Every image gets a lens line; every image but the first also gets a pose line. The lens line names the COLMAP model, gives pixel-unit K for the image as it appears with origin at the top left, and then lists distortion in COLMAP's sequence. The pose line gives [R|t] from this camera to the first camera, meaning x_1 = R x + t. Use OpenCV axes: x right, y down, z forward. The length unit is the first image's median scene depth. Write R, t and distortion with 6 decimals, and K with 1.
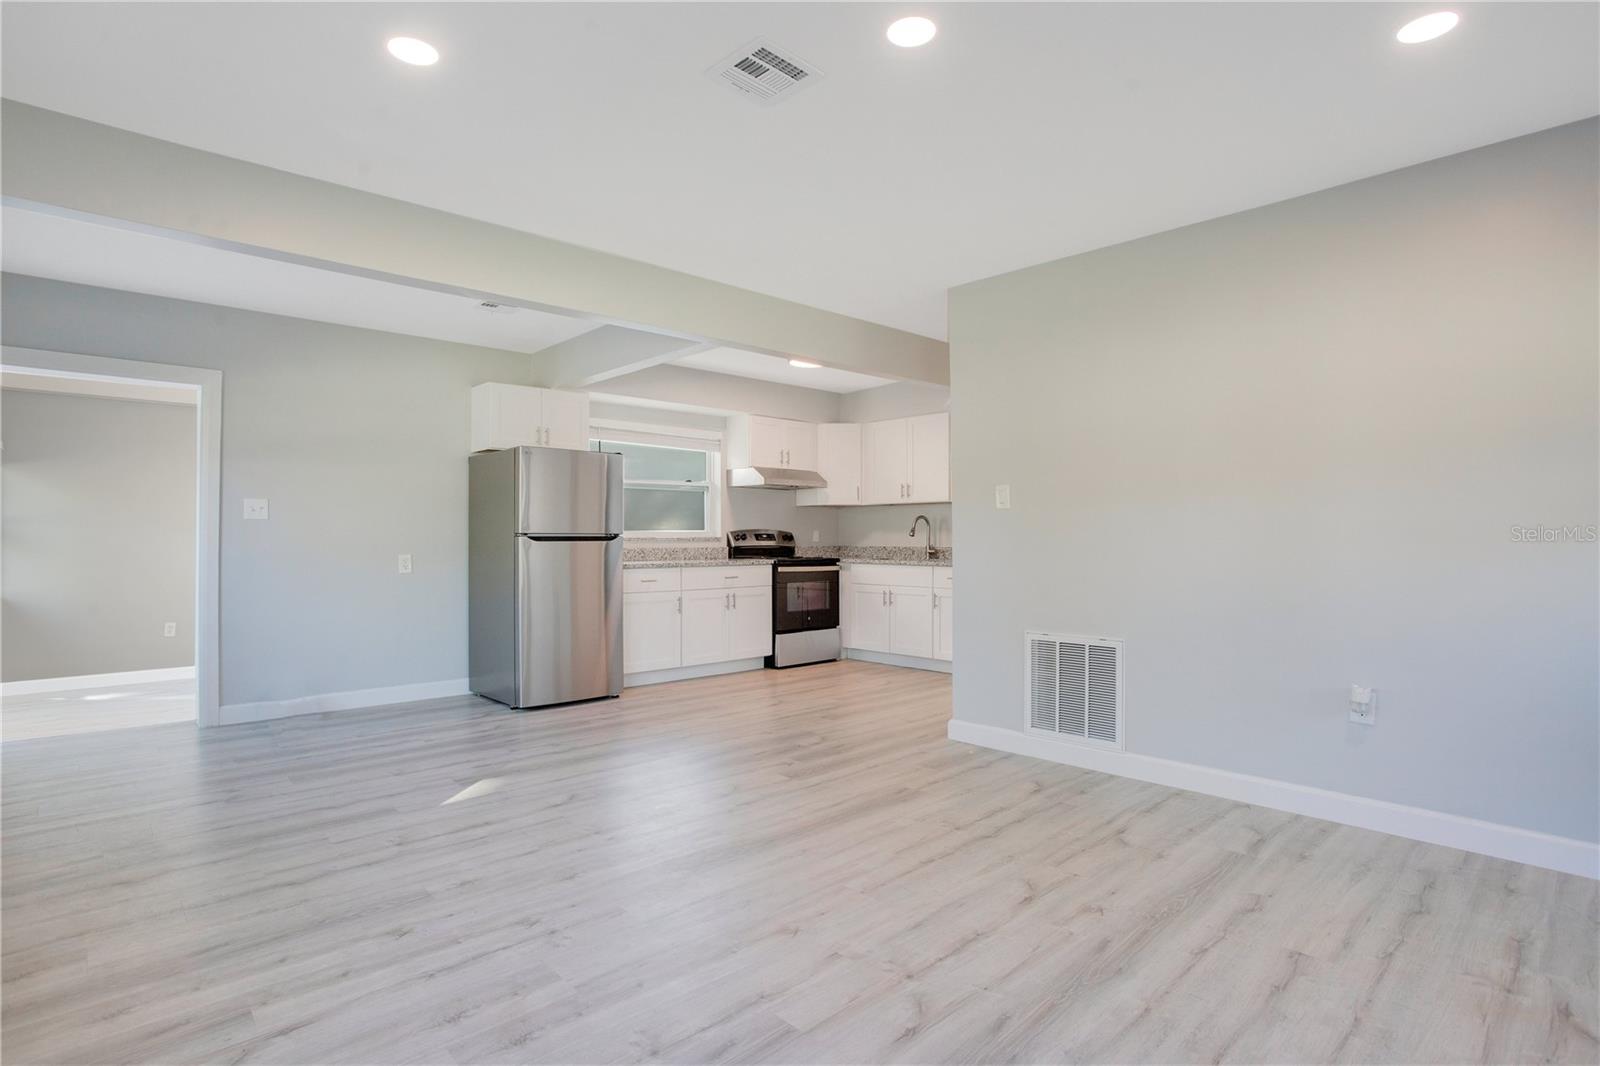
lens RADIAL K [[801.6, 0, 784.8], [0, 801.6, 538.1], [0, 0, 1]] dist [-0.046969, 0.013671]
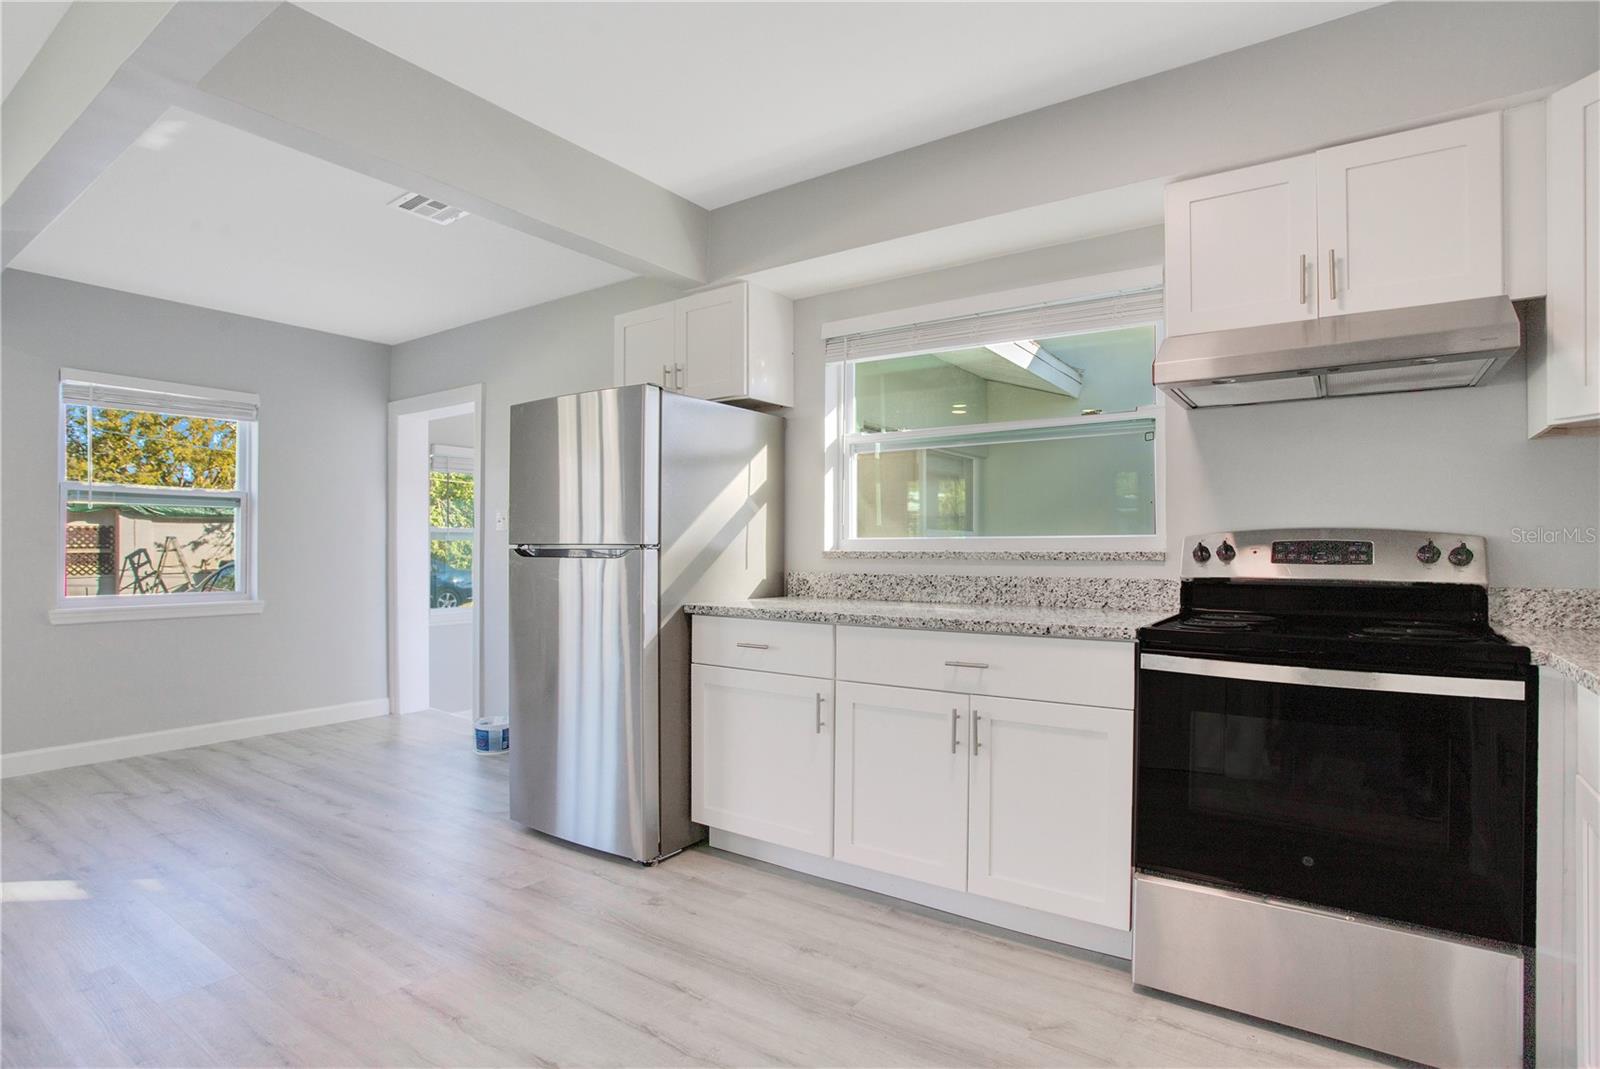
lens RADIAL K [[801.6, 0, 827.6], [0, 801.6, 541.5], [0, 0, 1]] dist [-0.046969, 0.013671]
pose [[0.209652, -0.010066, -0.977724, 0.317051], [-0.002780, 0.999937, -0.010891, -0.002042], [0.977772, 0.005001, 0.209611, 1.041202]]
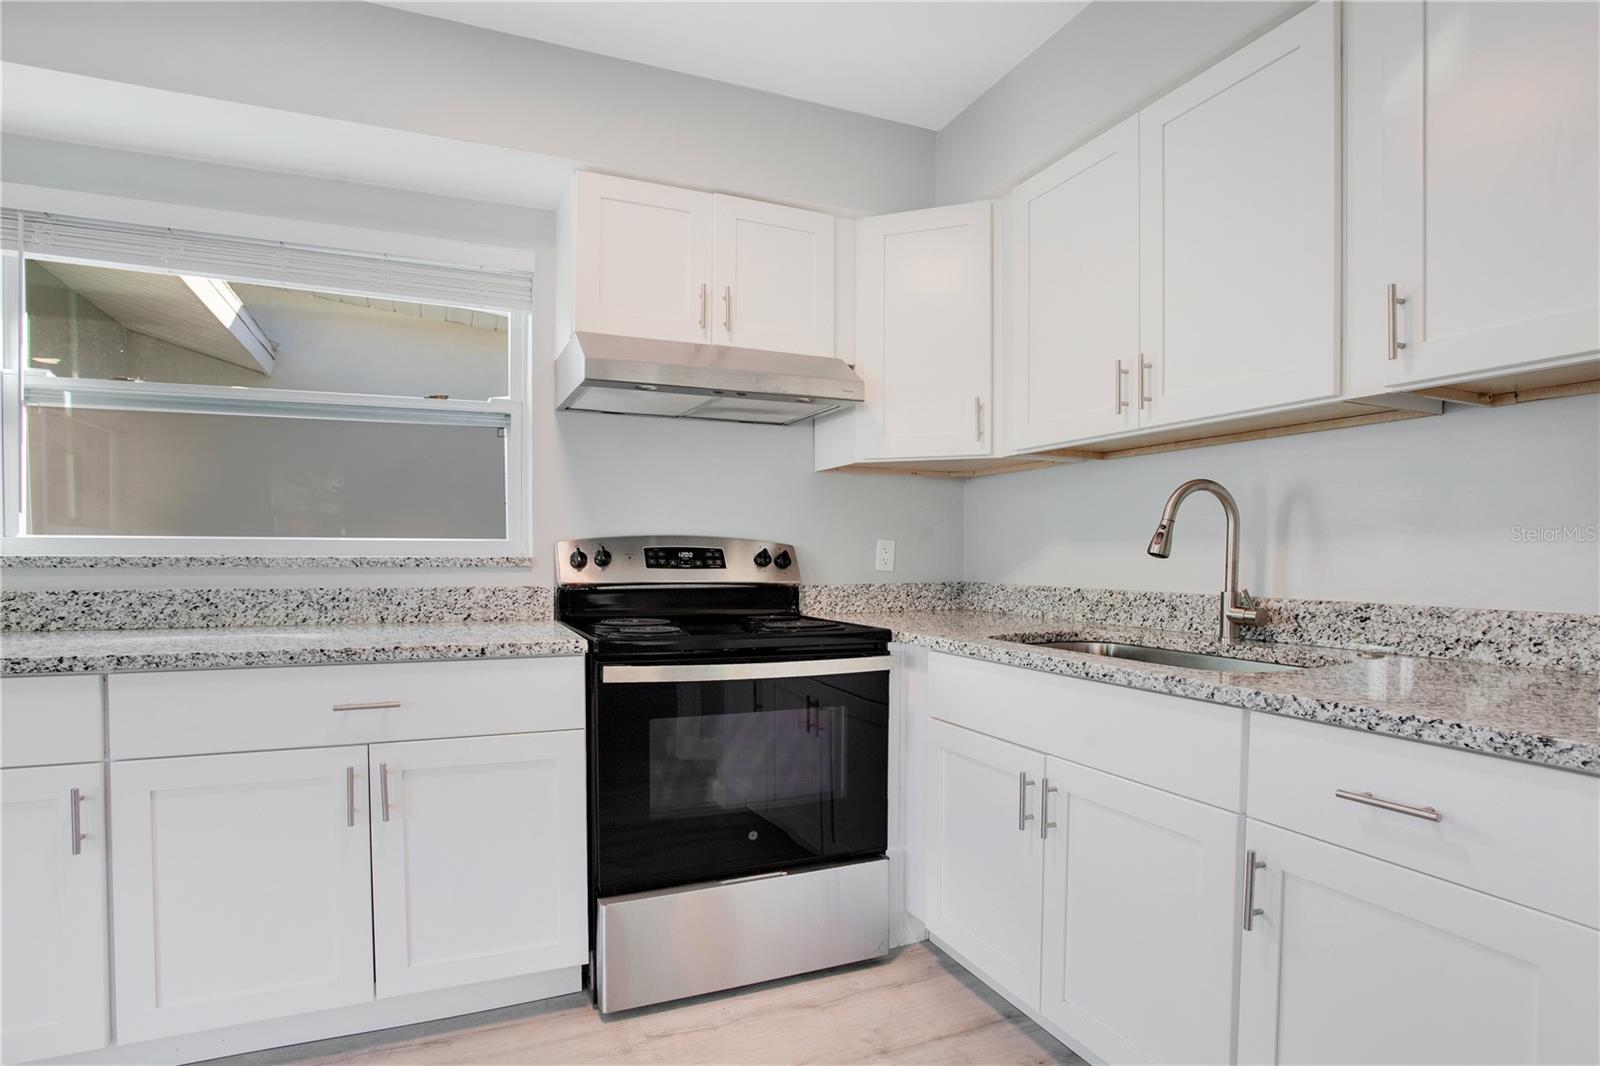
lens RADIAL K [[801.6, 0, 748.0], [0, 801.6, 570.3], [0, 0, 1]] dist [-0.046969, 0.013671]
pose [[0.925425, 0.009662, -0.378809, 0.180780], [-0.003750, 0.999859, 0.016341, -0.002148], [0.378913, -0.013702, 0.925331, 0.966197]]
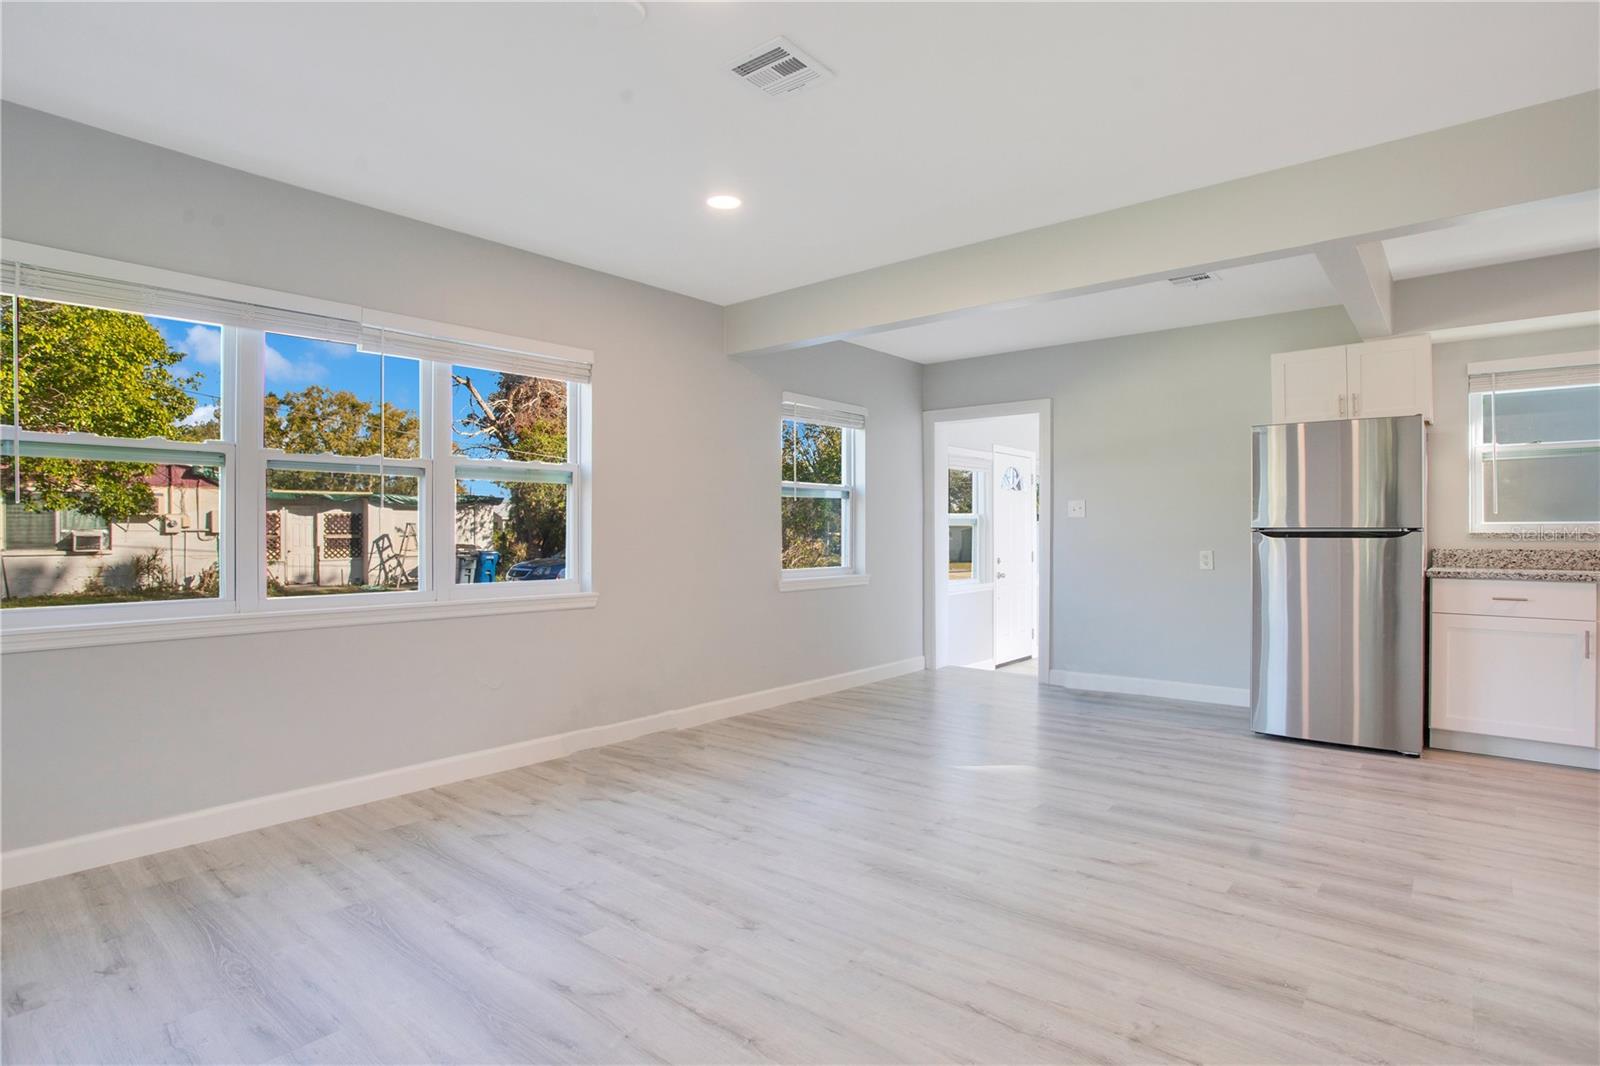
lens RADIAL K [[801.6, 0, 805.1], [0, 801.6, 535.5], [0, 0, 1]] dist [-0.046969, 0.013671]
pose [[0.140992, 0.001245, -0.990010, 0.412922], [-0.000776, 0.999999, 0.001147, 0.001099], [0.990010, 0.000606, 0.140993, 0.380952]]
